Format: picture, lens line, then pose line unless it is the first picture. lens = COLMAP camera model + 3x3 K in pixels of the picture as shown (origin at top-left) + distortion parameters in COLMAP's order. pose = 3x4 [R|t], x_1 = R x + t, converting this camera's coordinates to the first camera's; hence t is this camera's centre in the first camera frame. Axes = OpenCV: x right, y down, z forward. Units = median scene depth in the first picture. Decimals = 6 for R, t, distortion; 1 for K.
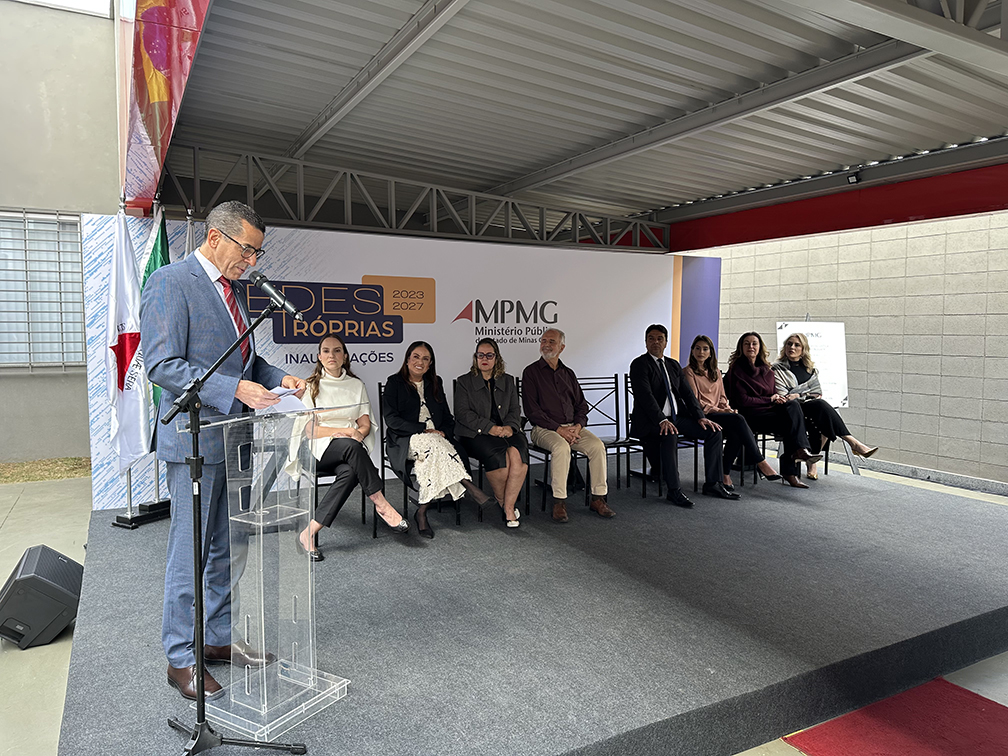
lens RADIAL K [[700.8, 0, 510.5], [0, 700.8, 379.9], [0, 0, 1]] dist [0.103124, -0.138910]
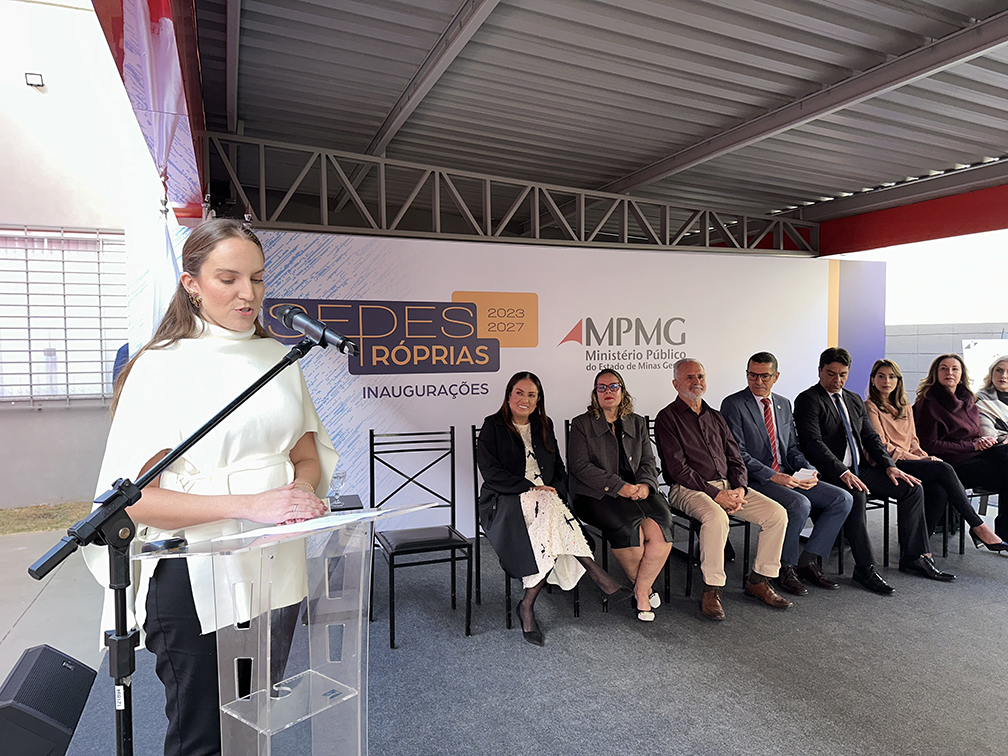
lens RADIAL K [[700.8, 0, 510.5], [0, 700.8, 379.9], [0, 0, 1]] dist [0.103124, -0.138910]
pose [[0.992056, -0.005727, -0.125664, -0.038055], [0.002217, 0.999604, -0.028050, -0.020088], [0.125775, 0.027548, 0.991676, 0.187836]]
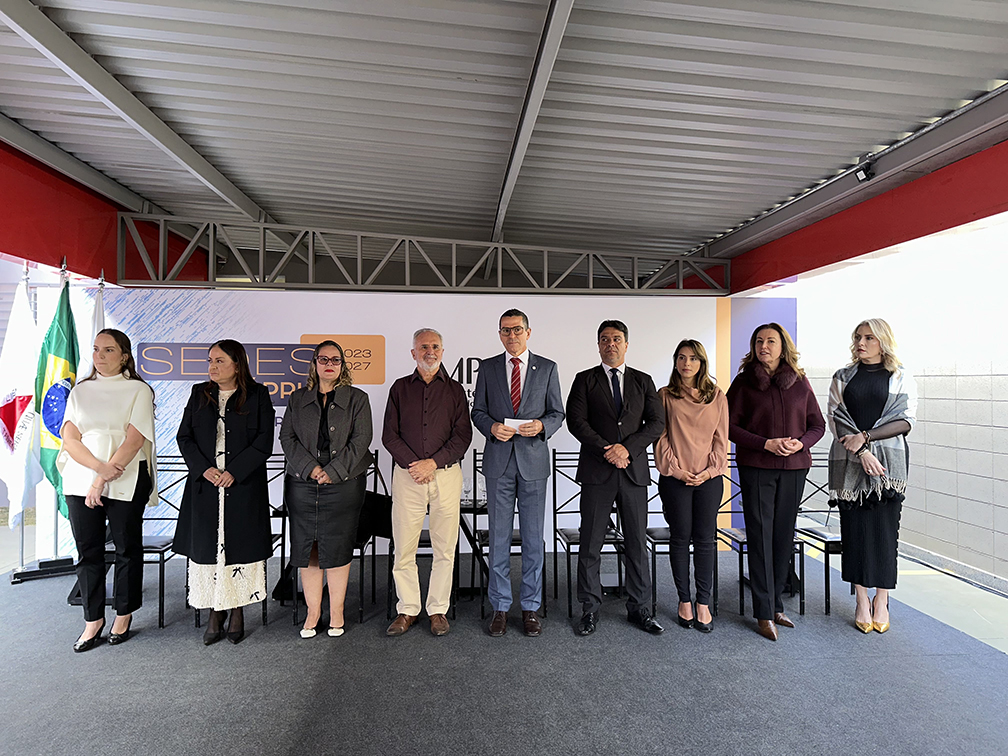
lens RADIAL K [[699.7, 0, 508.4], [0, 699.7, 374.4], [0, 0, 1]] dist [0.071155, -0.093853]
pose [[0.911299, -0.006114, -0.411699, 0.437211], [-0.031057, 0.996021, -0.083538, -0.024655], [0.410572, 0.088914, 0.907483, 0.260892]]
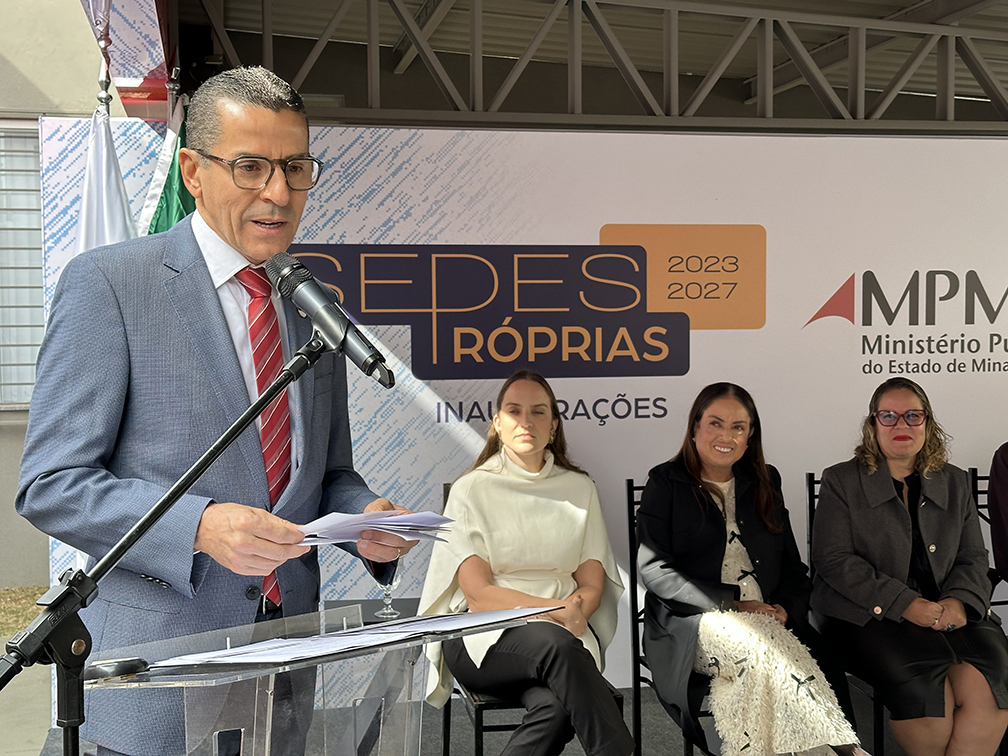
lens RADIAL K [[1389.6, 0, 504.0], [0, 1389.6, 378.0], [0, 0, 1]] dist [0.225428, -0.550680]
pose [[0.957406, 0.005314, -0.288695, -0.012778], [-0.012704, 0.999638, -0.023731, -0.029599], [0.288465, 0.026388, 0.957127, 0.136900]]
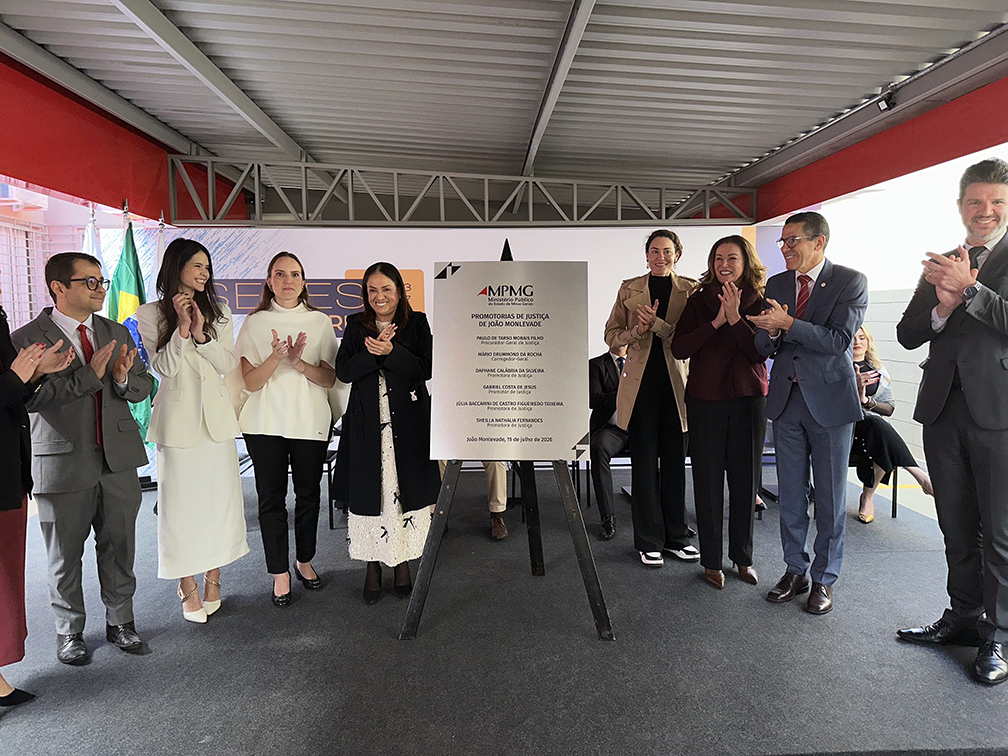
lens RADIAL K [[703.4, 0, 506.6], [0, 703.4, 372.8], [0, 0, 1]] dist [0.057785, -0.066811]
pose [[0.896986, 0.020430, -0.441587, 0.448894], [-0.019370, 0.999789, 0.006909, -0.012618], [0.441635, 0.002357, 0.897192, 0.197889]]
